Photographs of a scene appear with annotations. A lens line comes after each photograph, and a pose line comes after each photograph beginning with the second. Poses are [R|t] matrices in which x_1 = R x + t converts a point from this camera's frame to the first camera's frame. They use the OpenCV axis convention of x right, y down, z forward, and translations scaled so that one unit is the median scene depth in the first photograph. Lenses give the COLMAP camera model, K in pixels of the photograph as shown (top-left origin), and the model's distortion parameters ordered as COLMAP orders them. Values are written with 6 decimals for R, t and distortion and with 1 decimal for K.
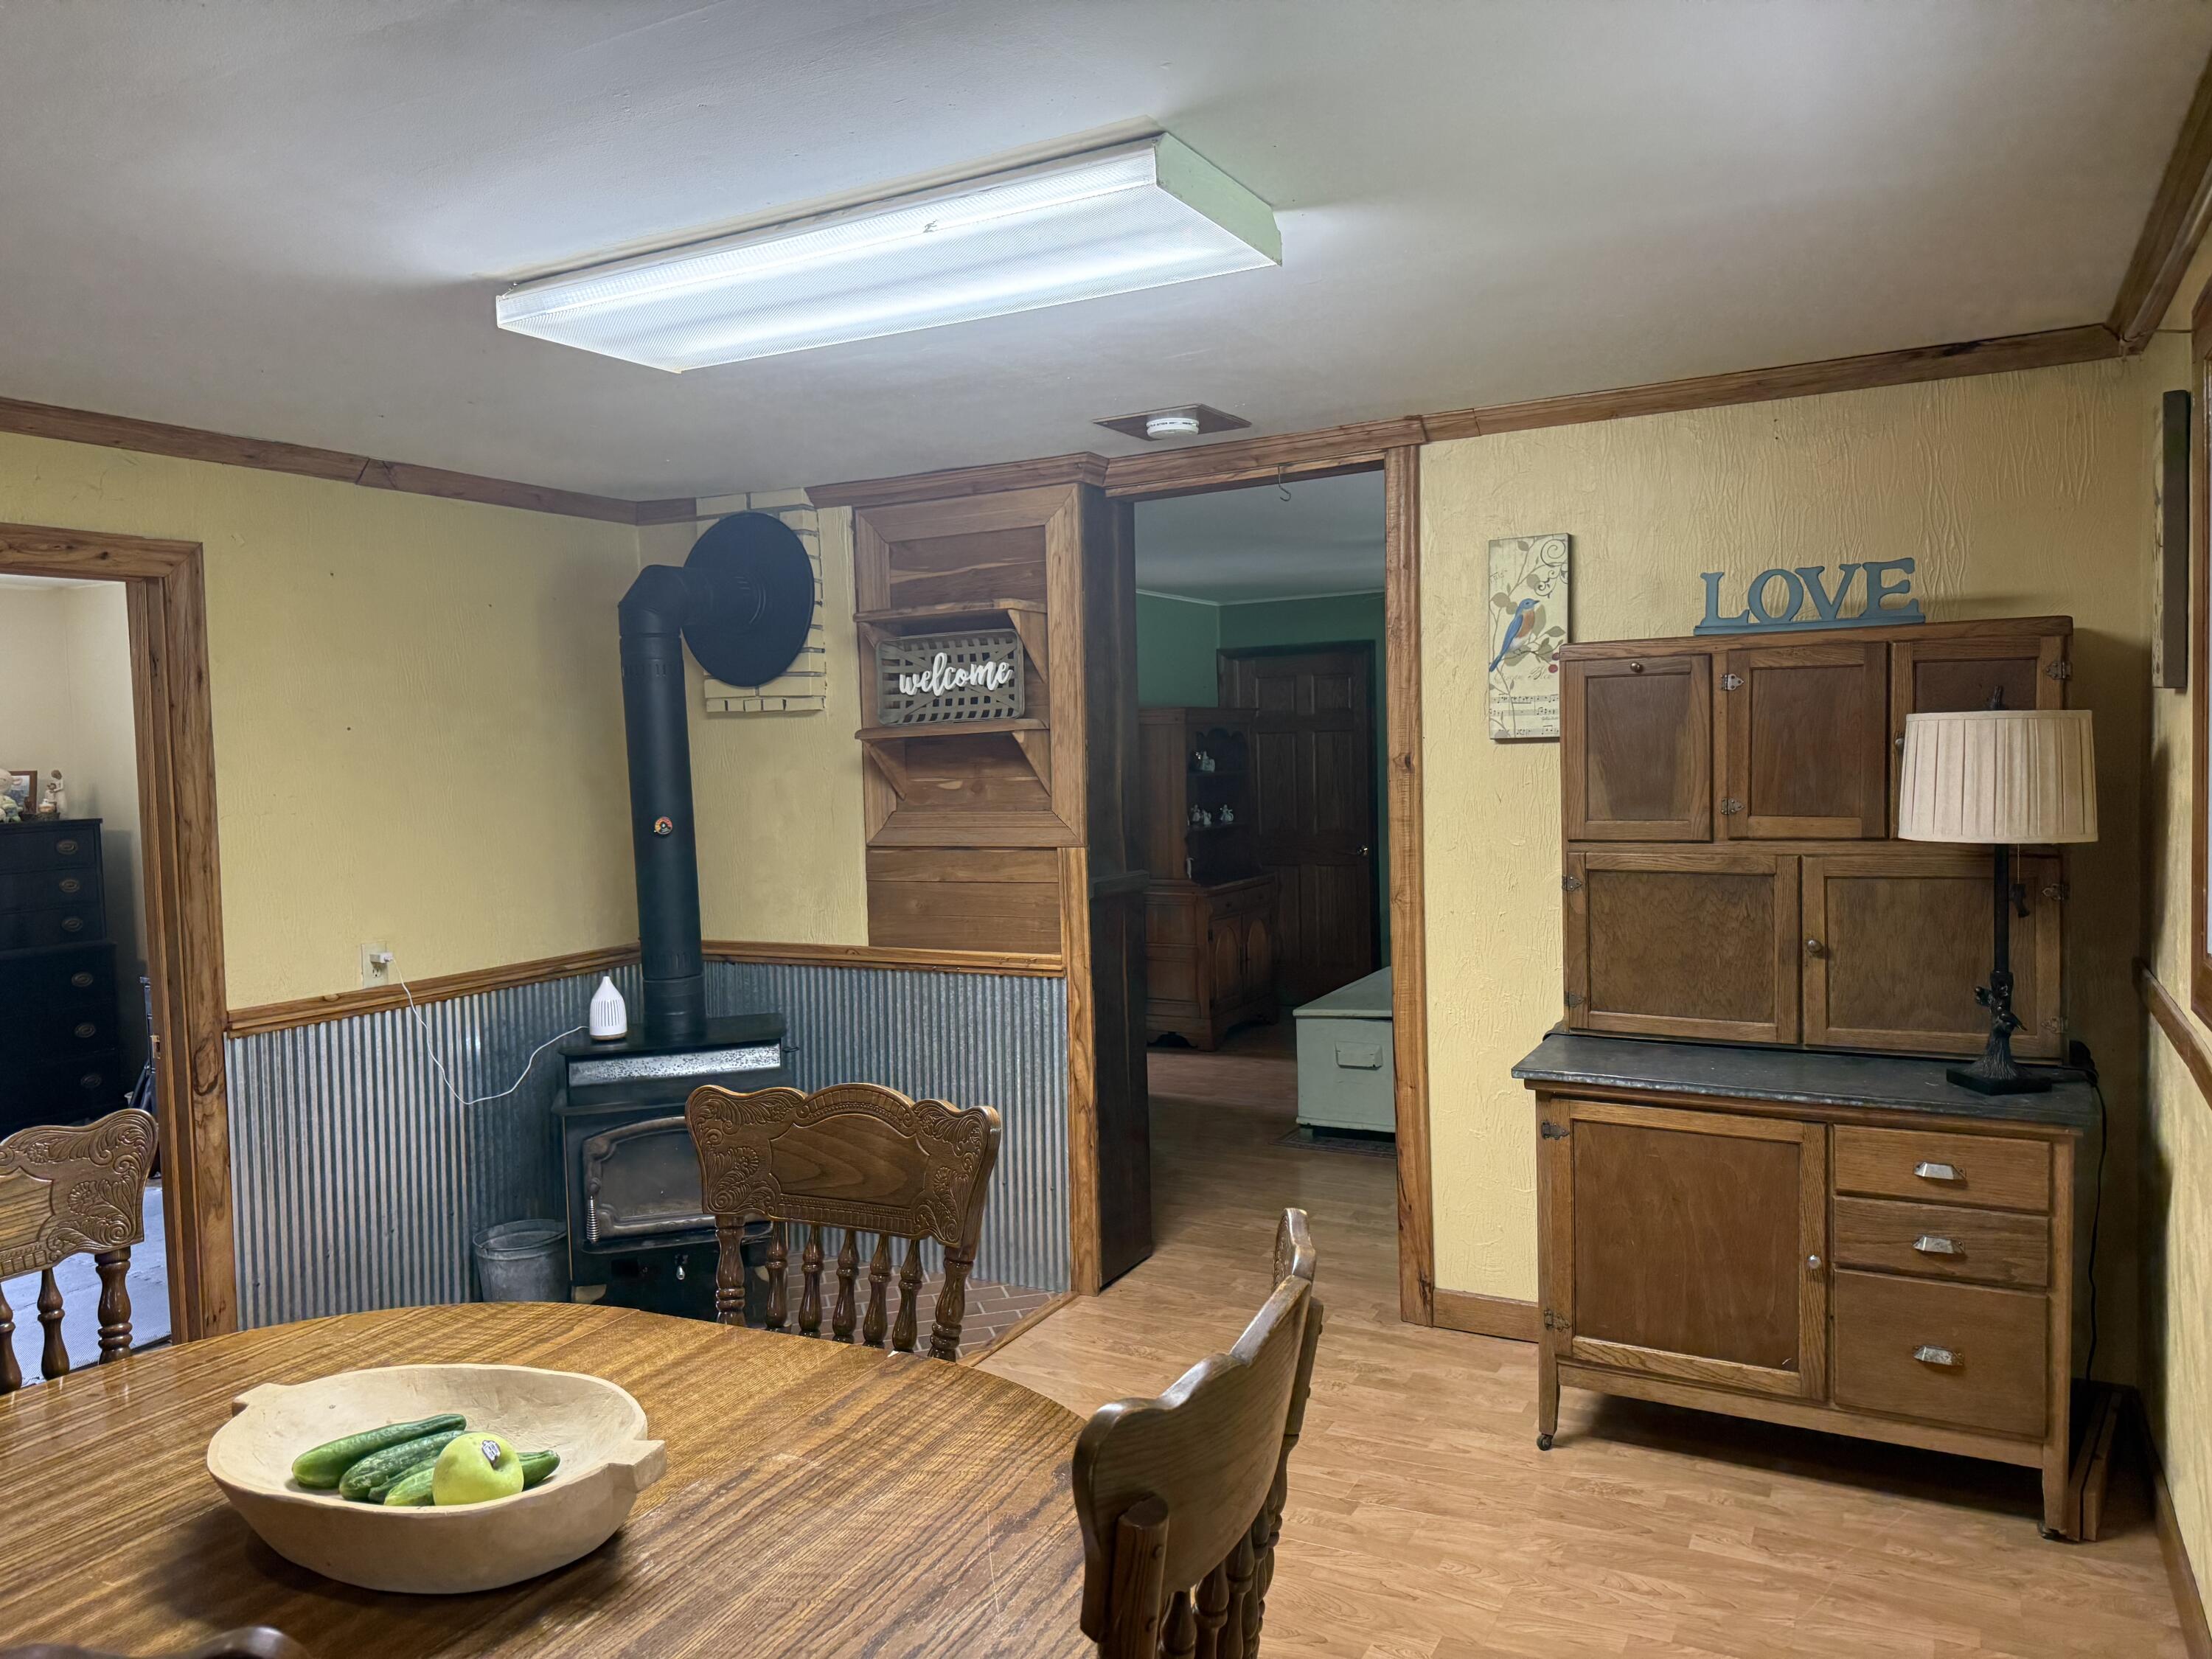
lens RADIAL K [[1576.4, 0, 1106.0], [0, 1576.4, 829.5], [0, 0, 1]] dist [0.076709, -0.118766]
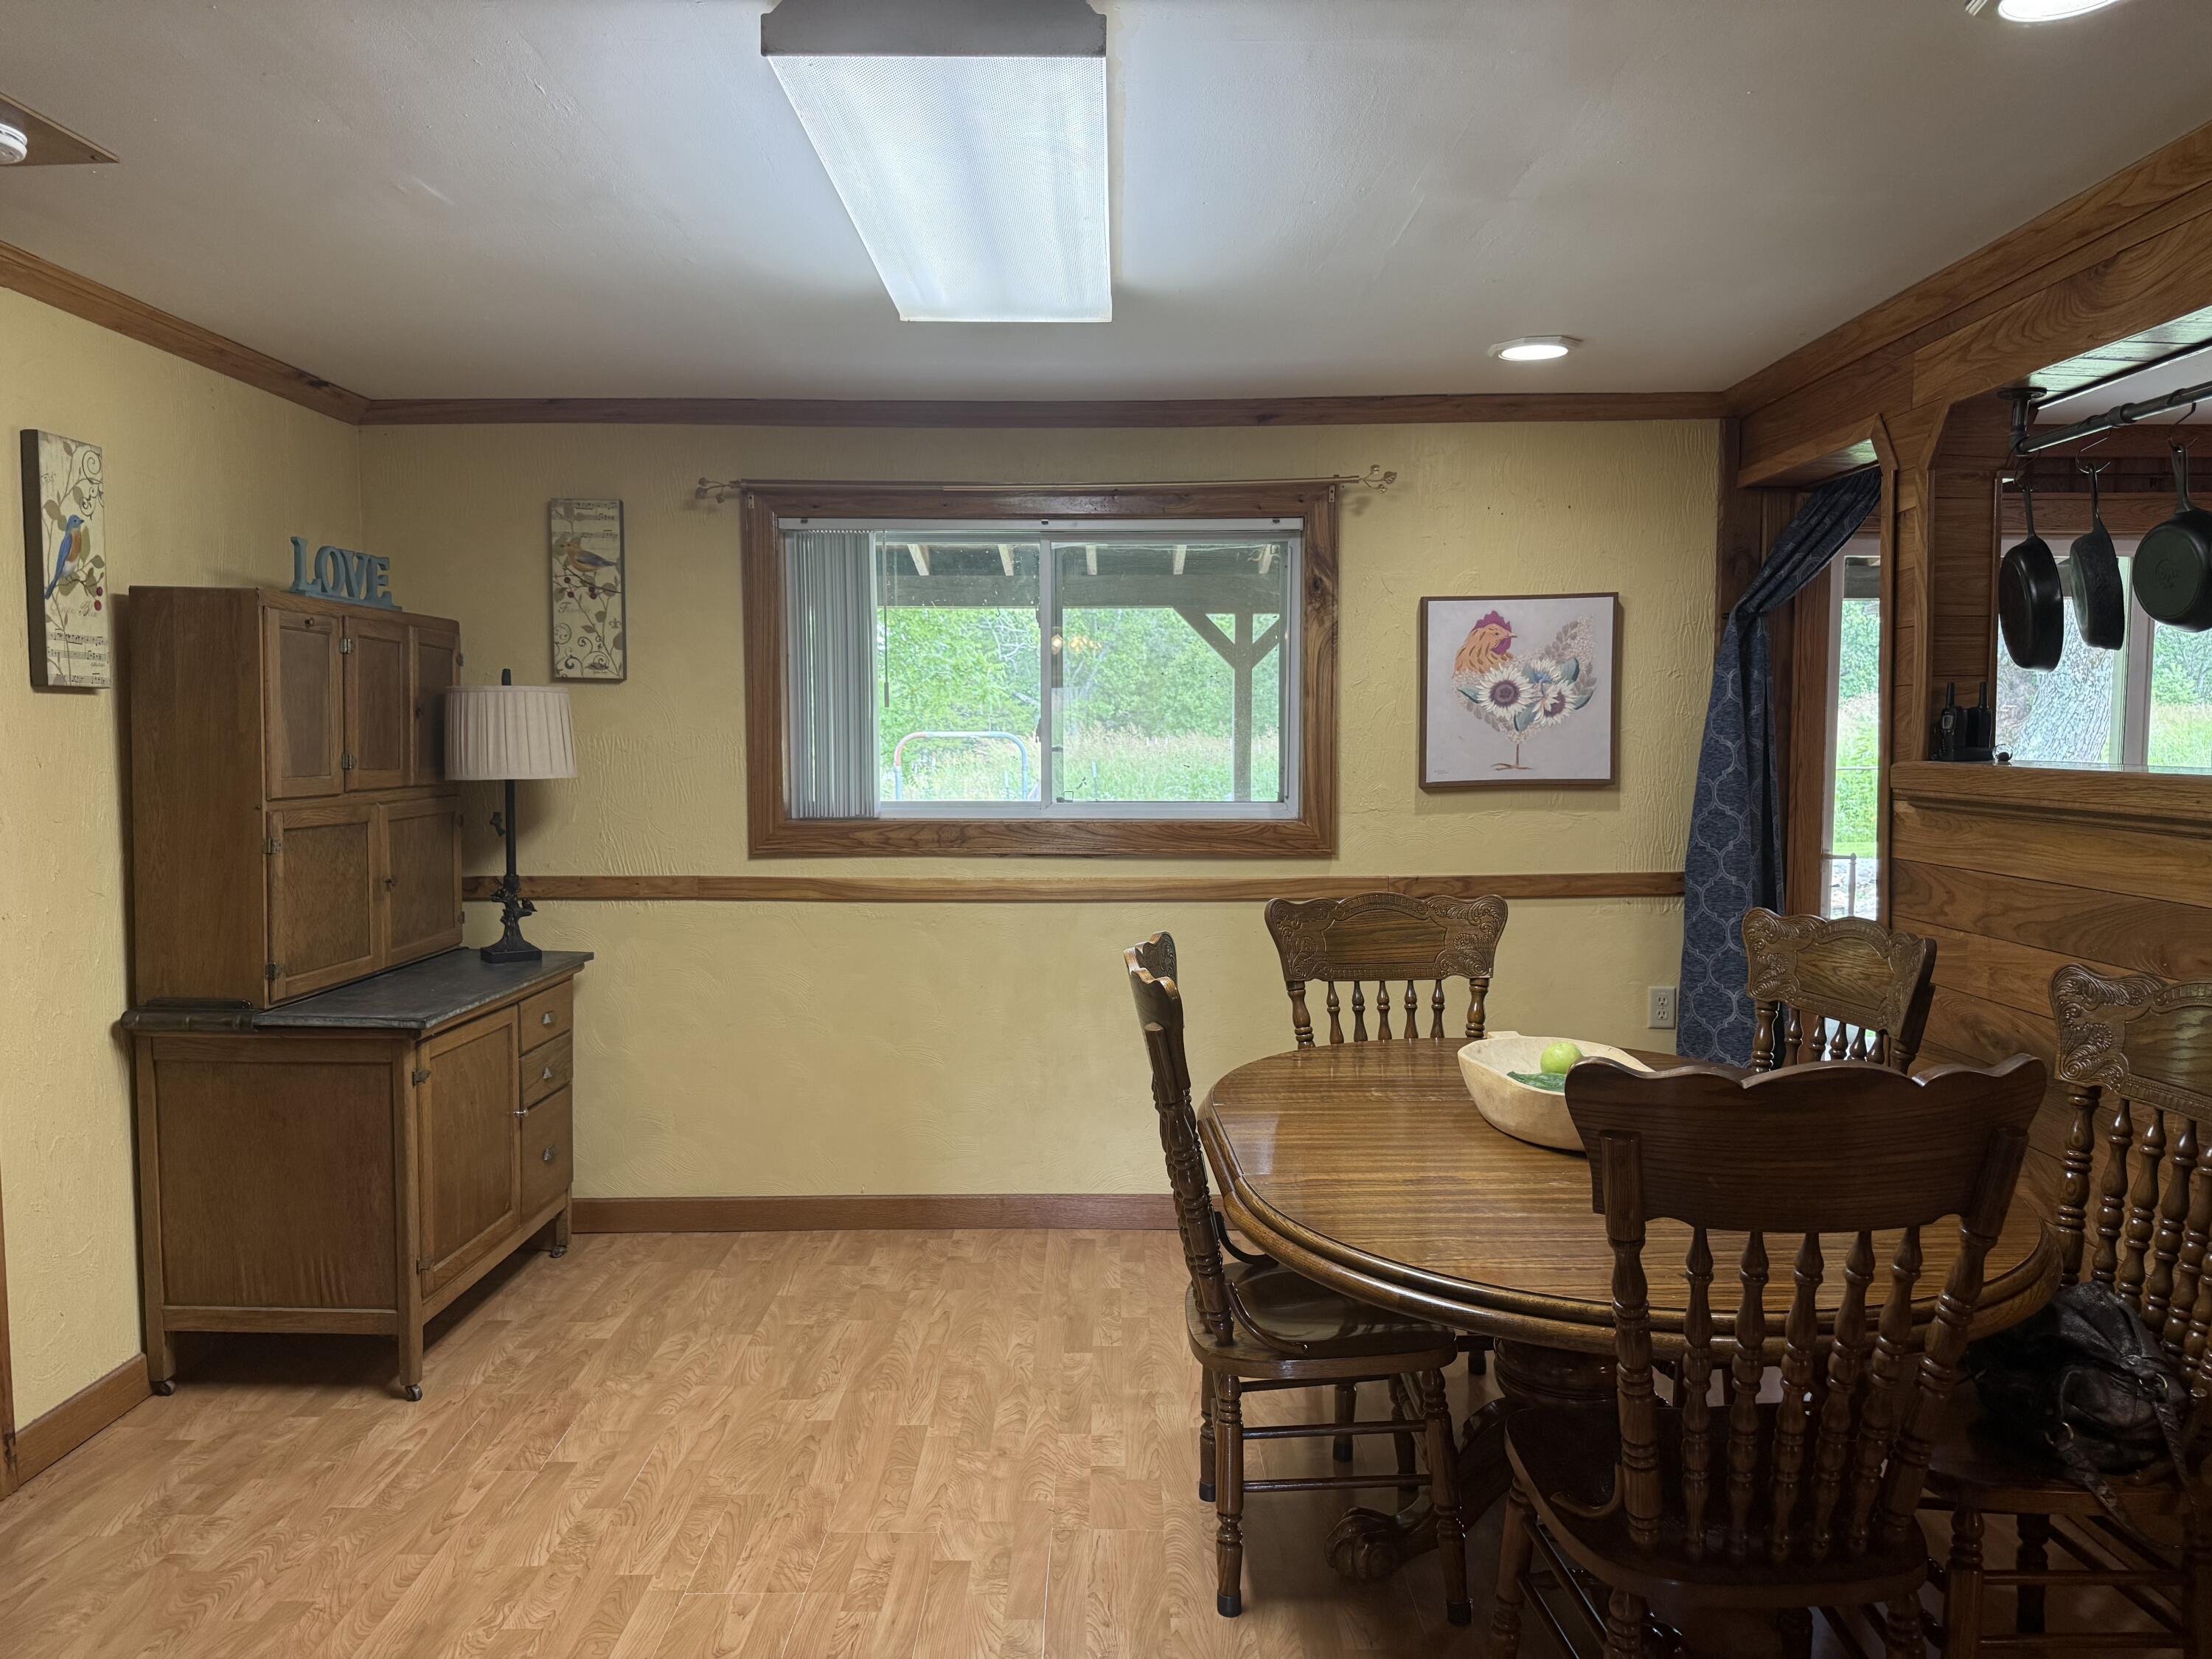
lens RADIAL K [[1576.4, 0, 1106.0], [0, 1576.4, 829.5], [0, 0, 1]] dist [0.076709, -0.118766]
pose [[-0.480200, -0.025807, 0.876779, -0.714820], [0.057255, 0.996513, 0.060689, -0.004589], [-0.875288, 0.079343, -0.477048, 0.950958]]
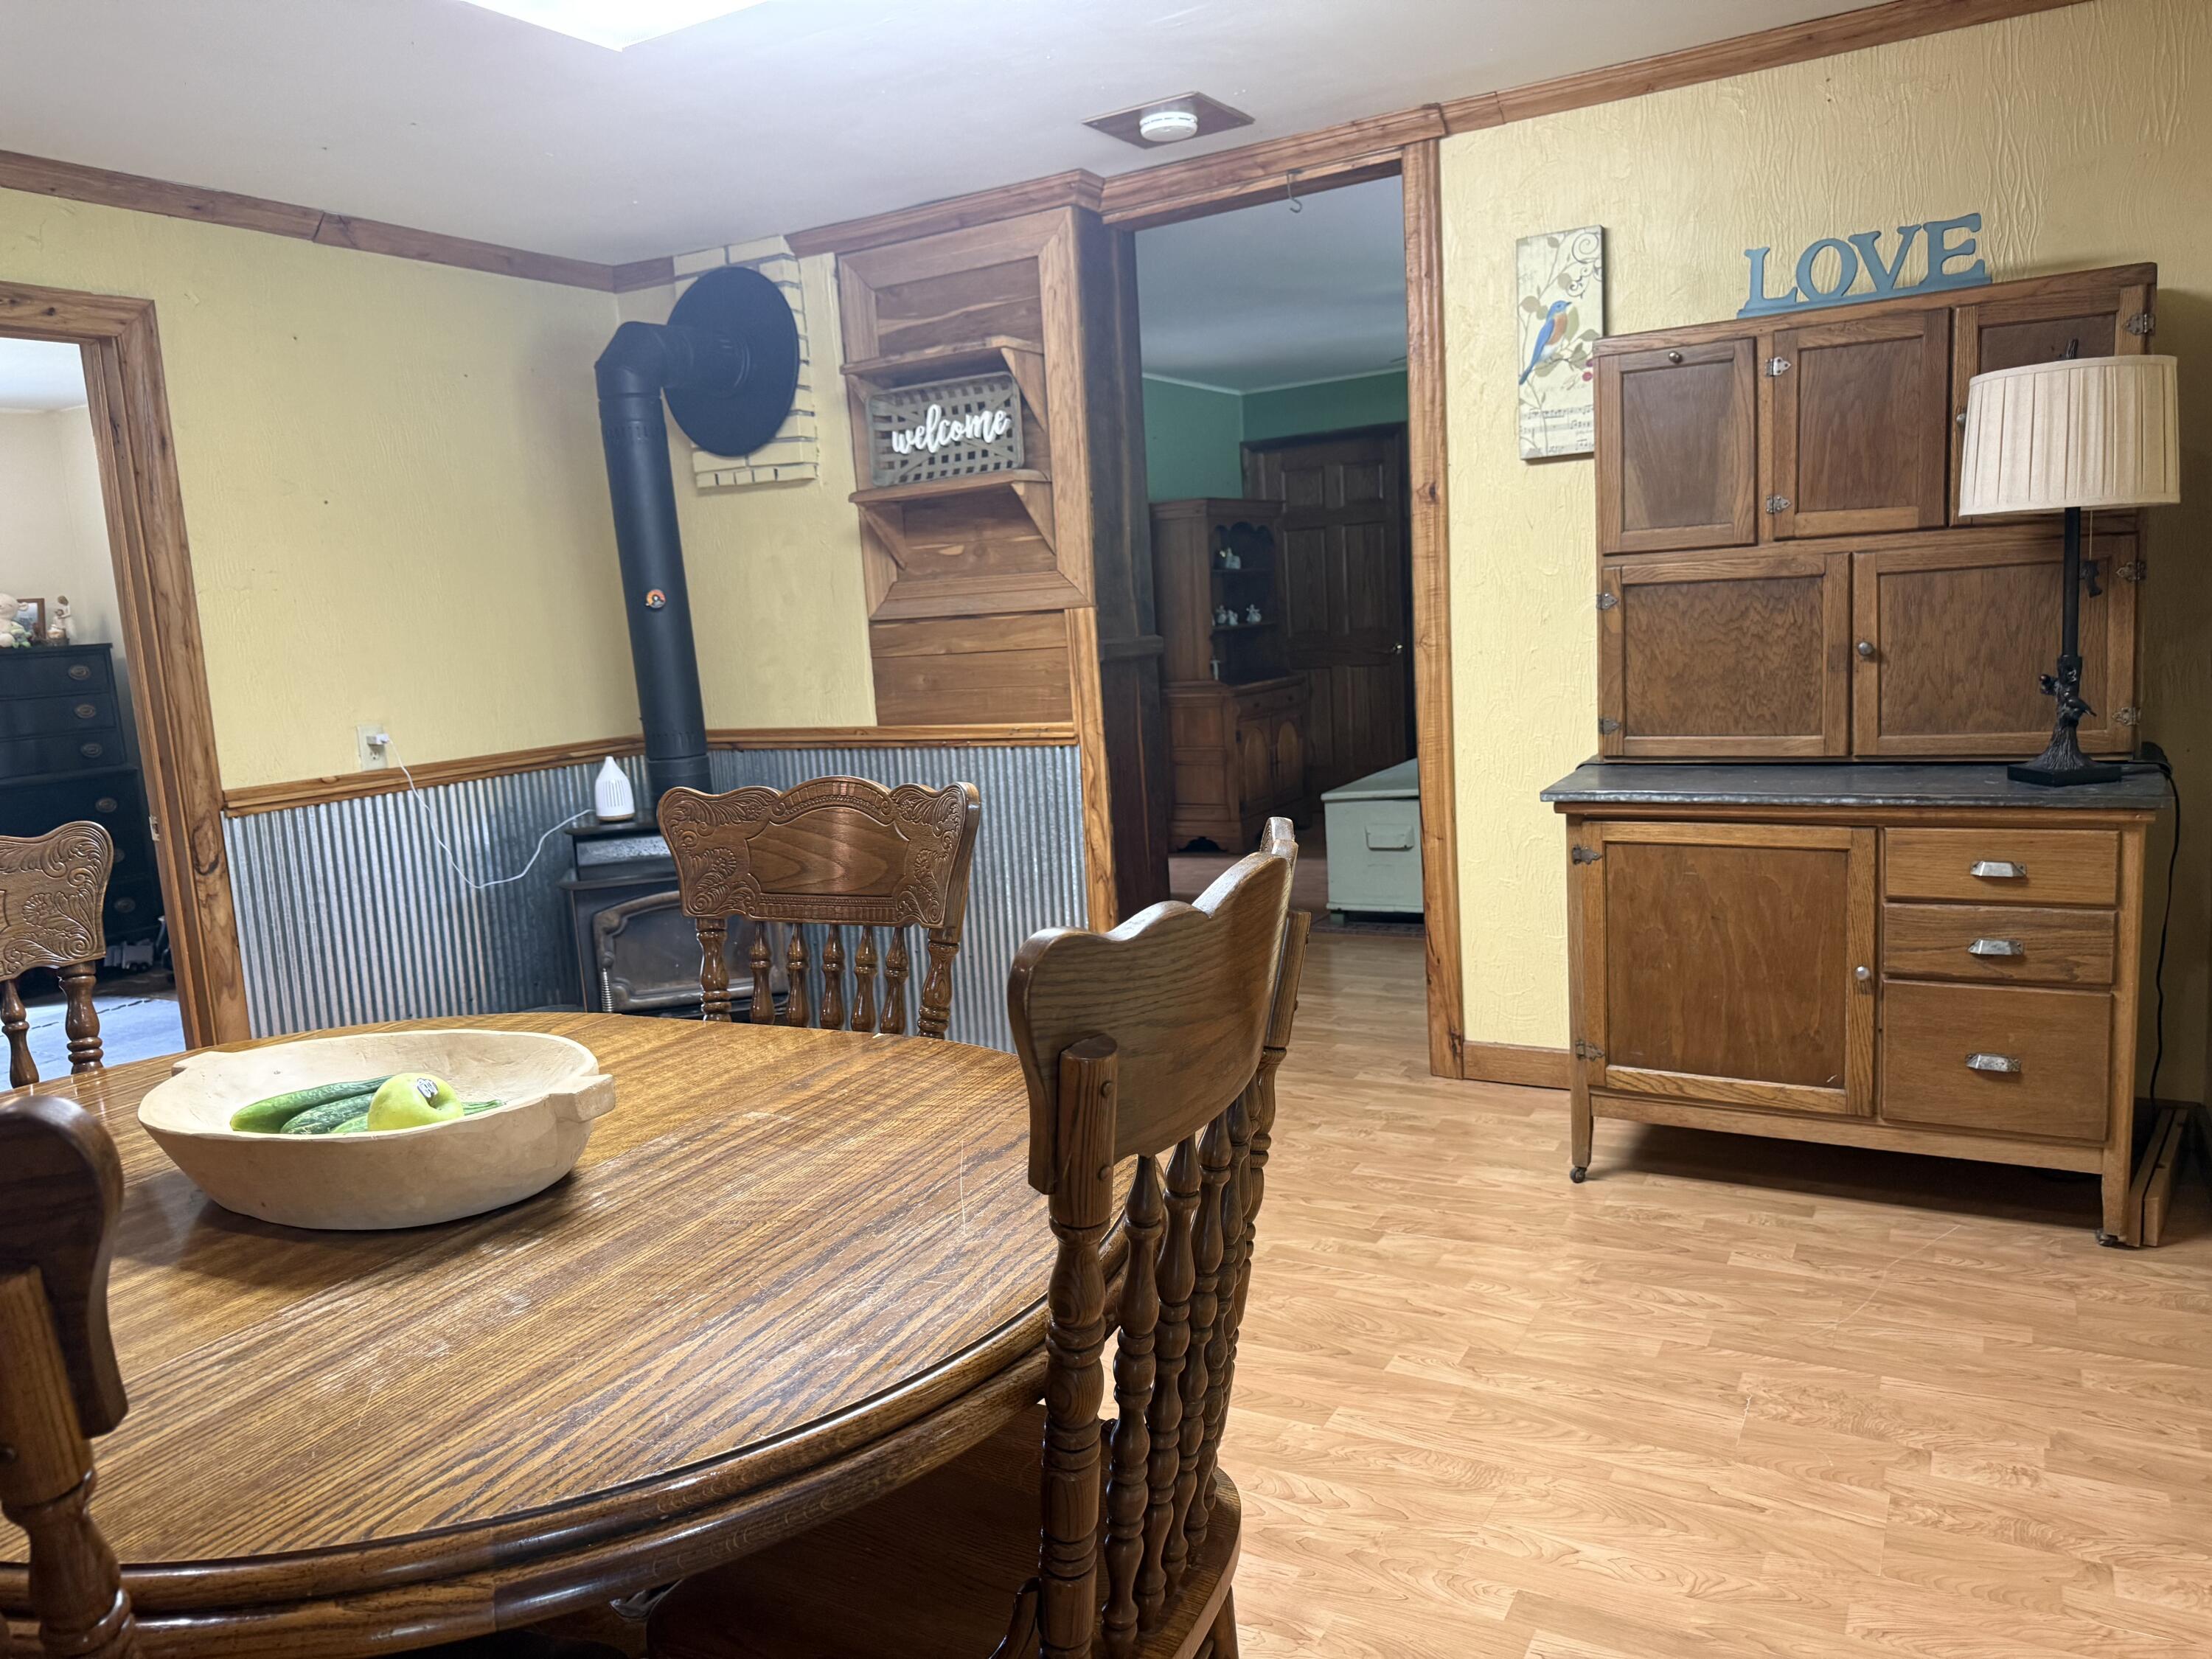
lens RADIAL K [[1585.3, 0, 1087.2], [0, 1585.3, 830.2], [0, 0, 1]] dist [0.082169, -0.137637]
pose [[0.998795, -0.032016, -0.037205, 0.016898], [0.035457, 0.994765, 0.095840, 0.062811], [0.033942, -0.097043, 0.994701, 0.033437]]
